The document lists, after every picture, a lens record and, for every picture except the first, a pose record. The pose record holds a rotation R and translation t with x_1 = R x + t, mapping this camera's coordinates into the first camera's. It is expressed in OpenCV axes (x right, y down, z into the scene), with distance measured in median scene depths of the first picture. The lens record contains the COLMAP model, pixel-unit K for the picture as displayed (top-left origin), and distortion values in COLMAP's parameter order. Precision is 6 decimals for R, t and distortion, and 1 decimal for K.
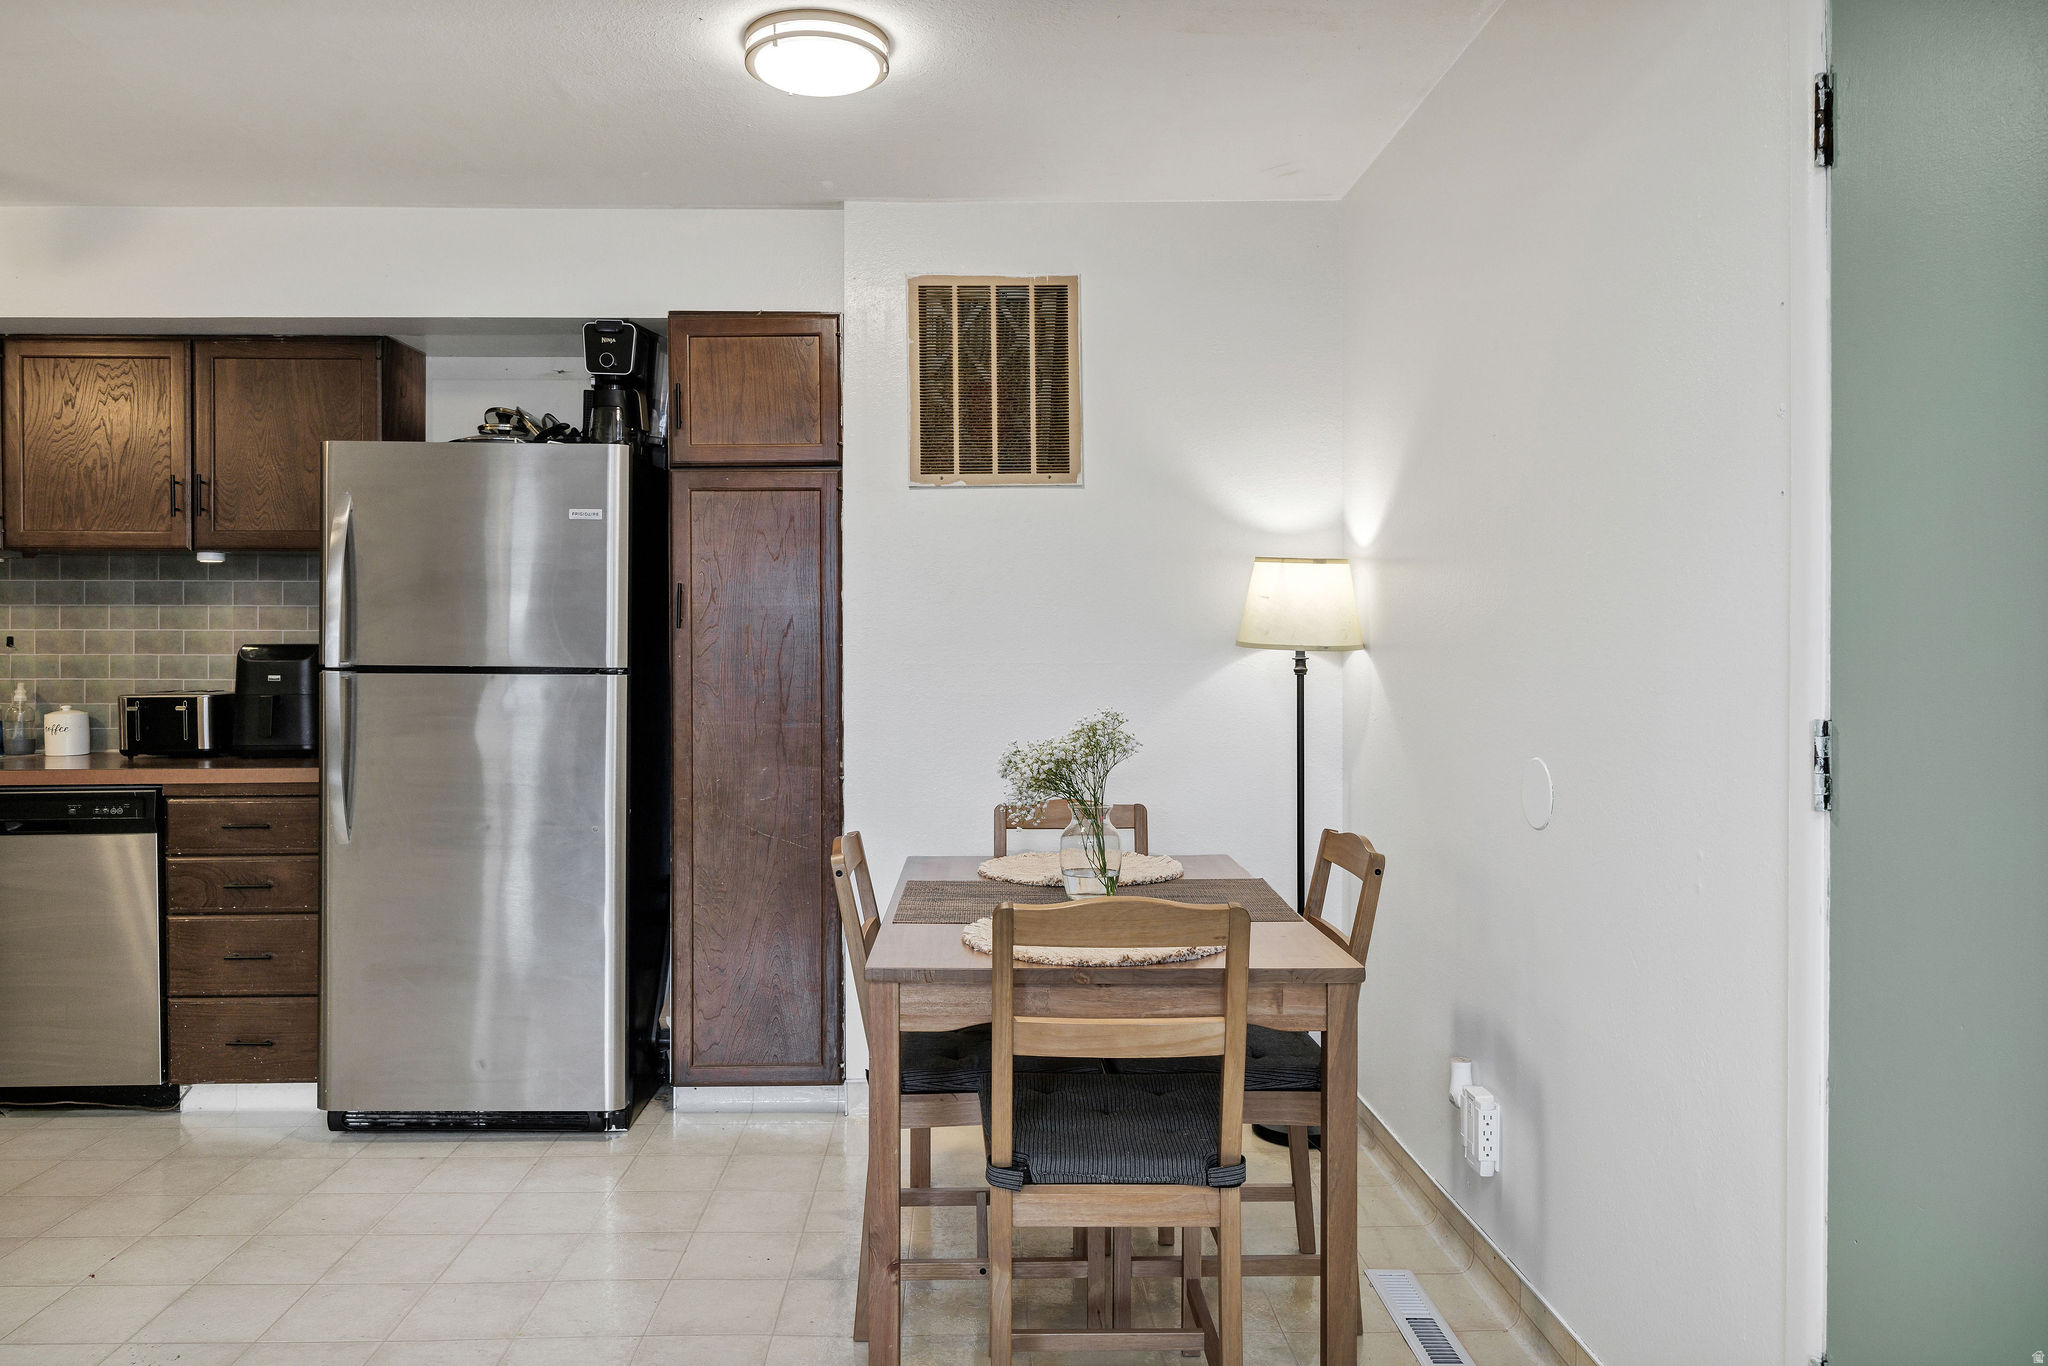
lens RADIAL K [[1459.6, 0, 1024.0], [0, 1459.6, 683.0], [0, 0, 1]] dist [0.002278, -0.000205]
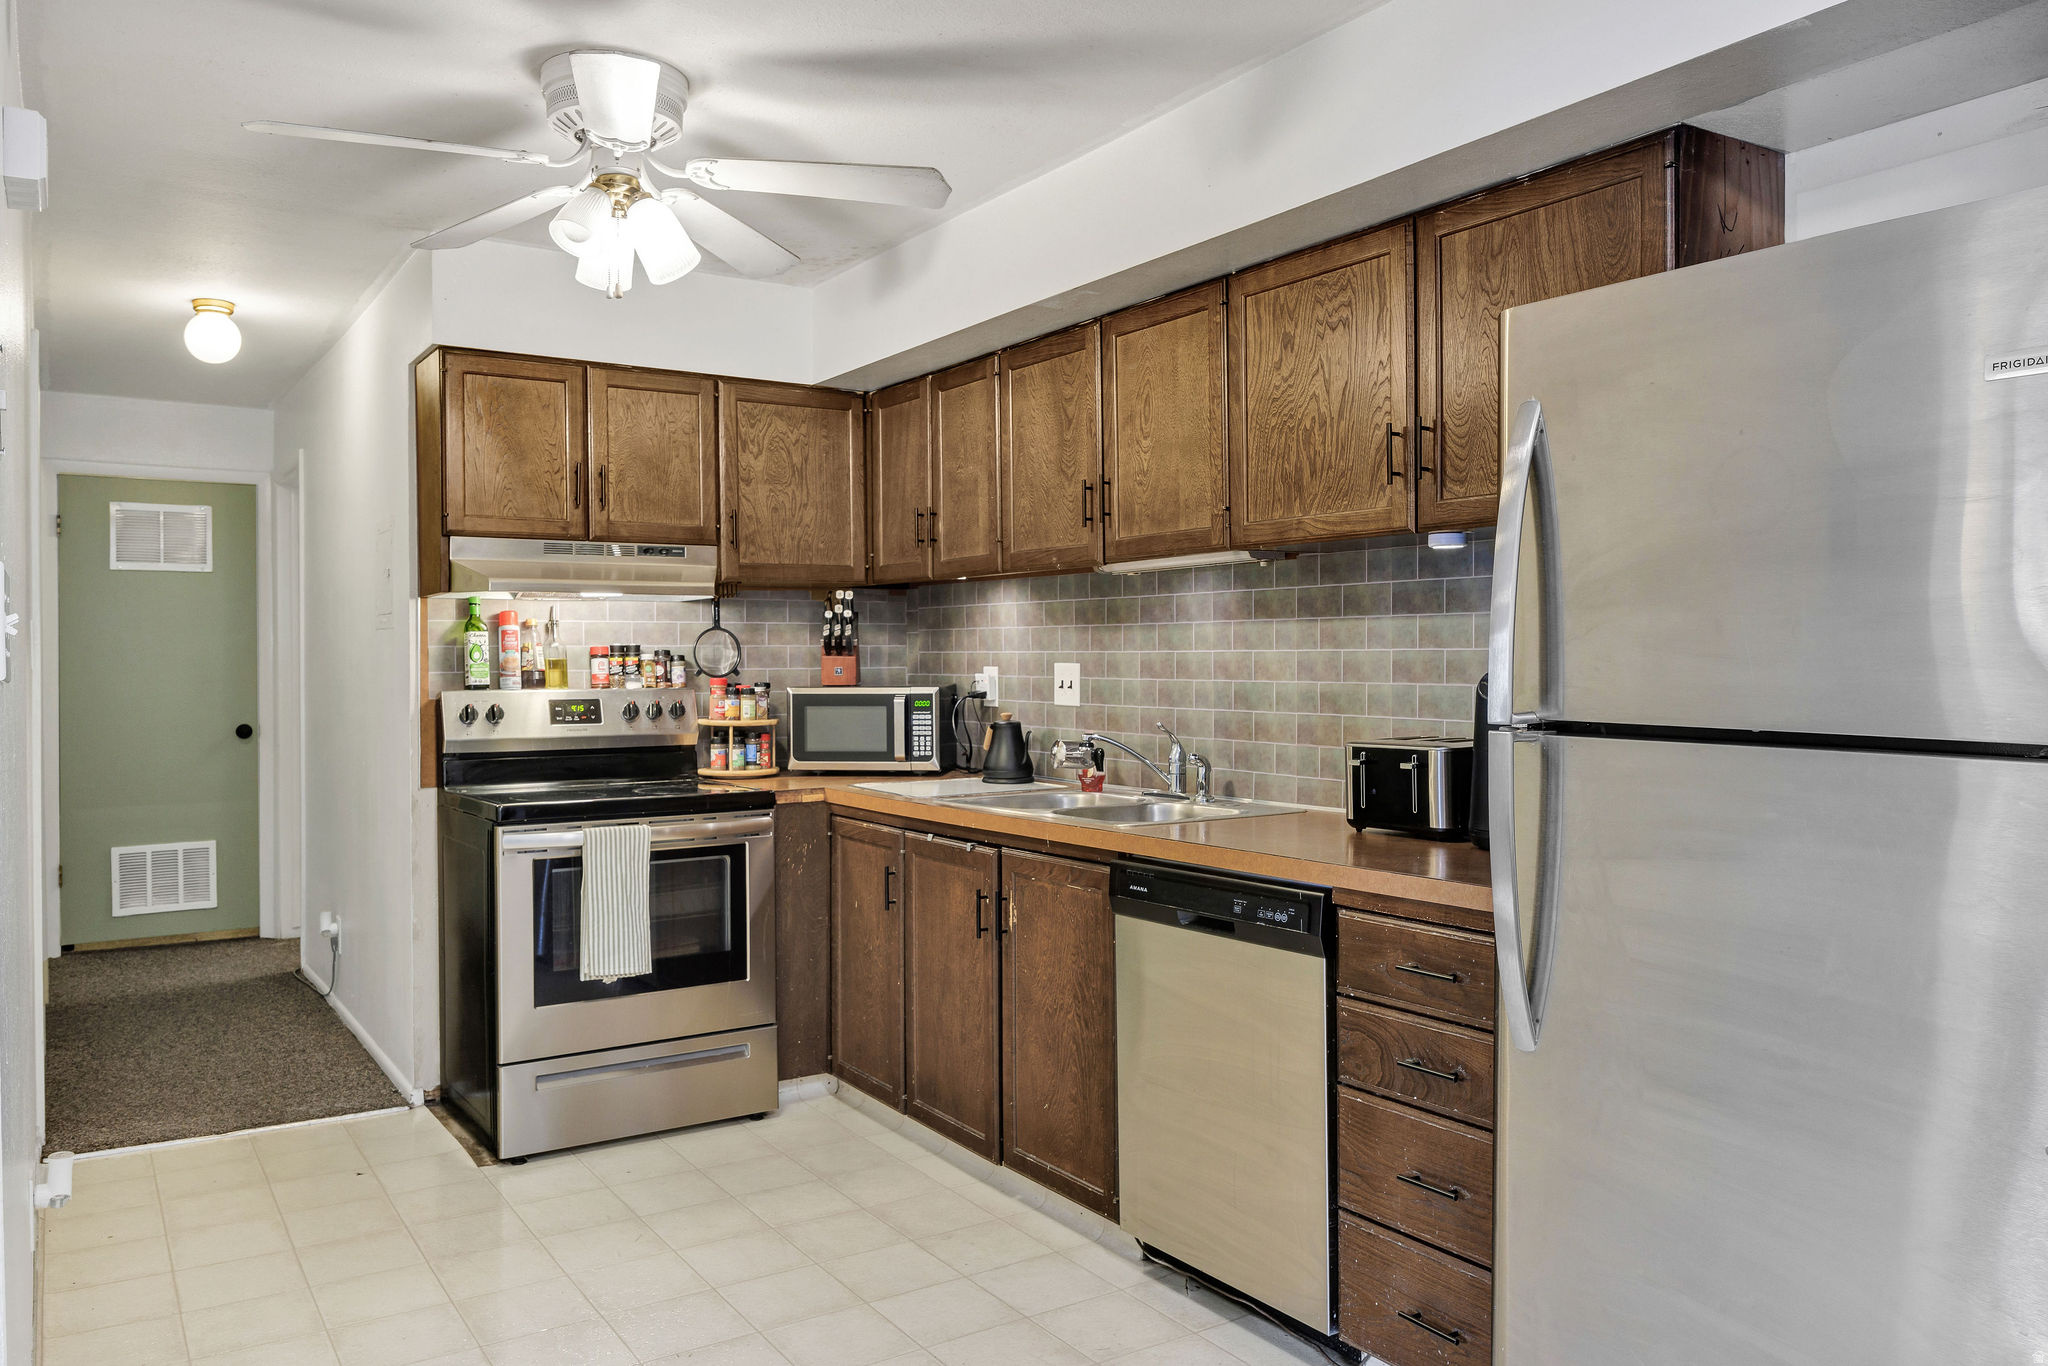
lens RADIAL K [[1461.5, 0, 1021.6], [0, 1461.5, 670.4], [0, 0, 1]] dist [-0.005883, -0.000498]
pose [[0.528130, 0.005386, -0.849147, -0.095970], [-0.014633, 0.999889, -0.002759, -0.023218], [0.849038, 0.013883, 0.528150, 0.495837]]
